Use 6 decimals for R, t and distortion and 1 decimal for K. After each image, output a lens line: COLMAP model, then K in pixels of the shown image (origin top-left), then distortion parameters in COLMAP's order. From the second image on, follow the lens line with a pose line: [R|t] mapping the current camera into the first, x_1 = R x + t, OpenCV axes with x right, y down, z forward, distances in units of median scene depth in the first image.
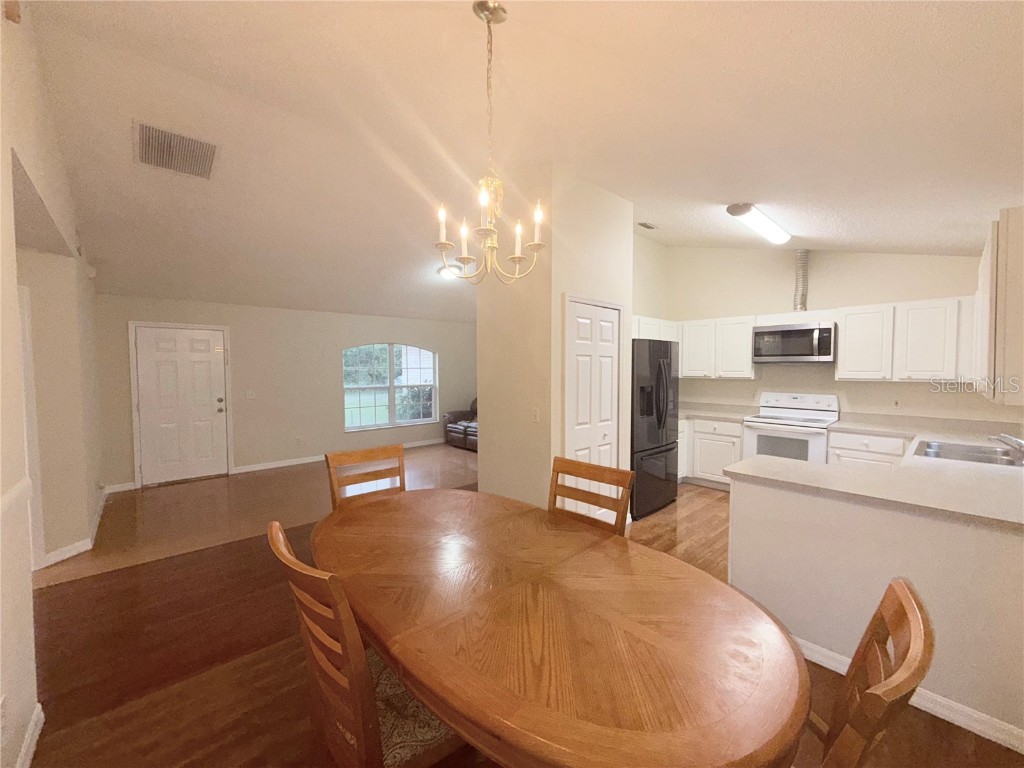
lens RADIAL K [[409.1, 0, 514.0], [0, 409.1, 381.9], [0, 0, 1]] dist [0.002429, 0.000205]
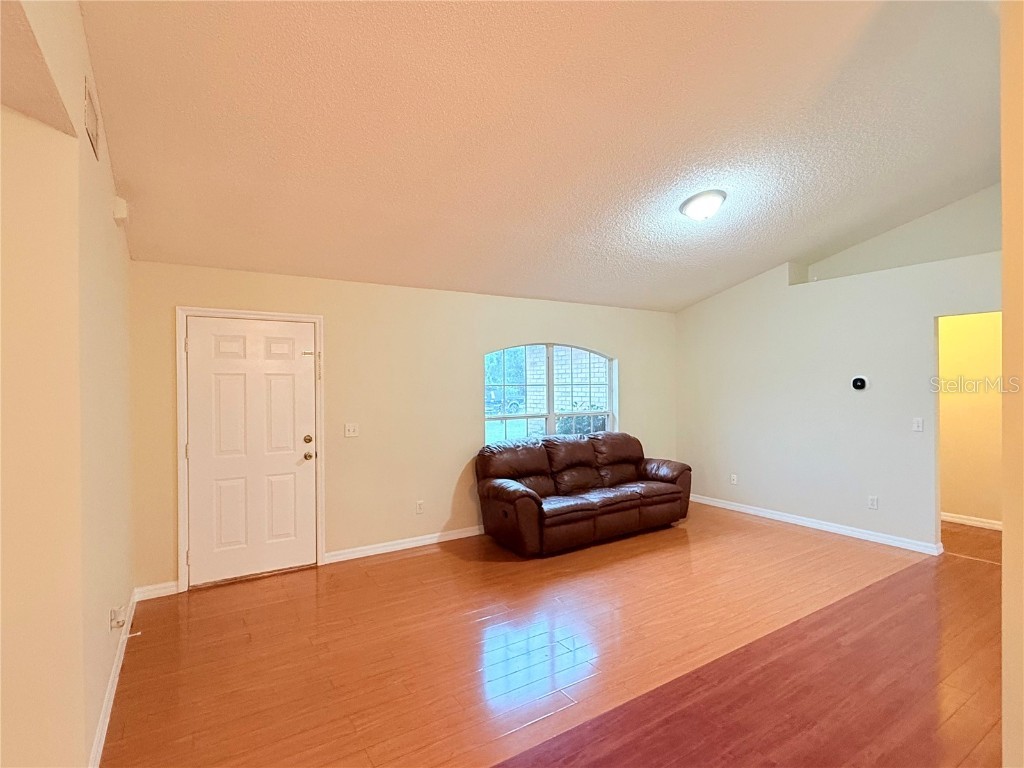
lens RADIAL K [[501.8, 0, 507.2], [0, 501.8, 382.2], [0, 0, 1]] dist [0.002201, 0.000656]
pose [[0.986915, 0.003803, -0.161196, -0.101552], [-0.008576, 0.999545, -0.028925, -0.006163], [0.161013, 0.029929, 0.986498, 0.105284]]
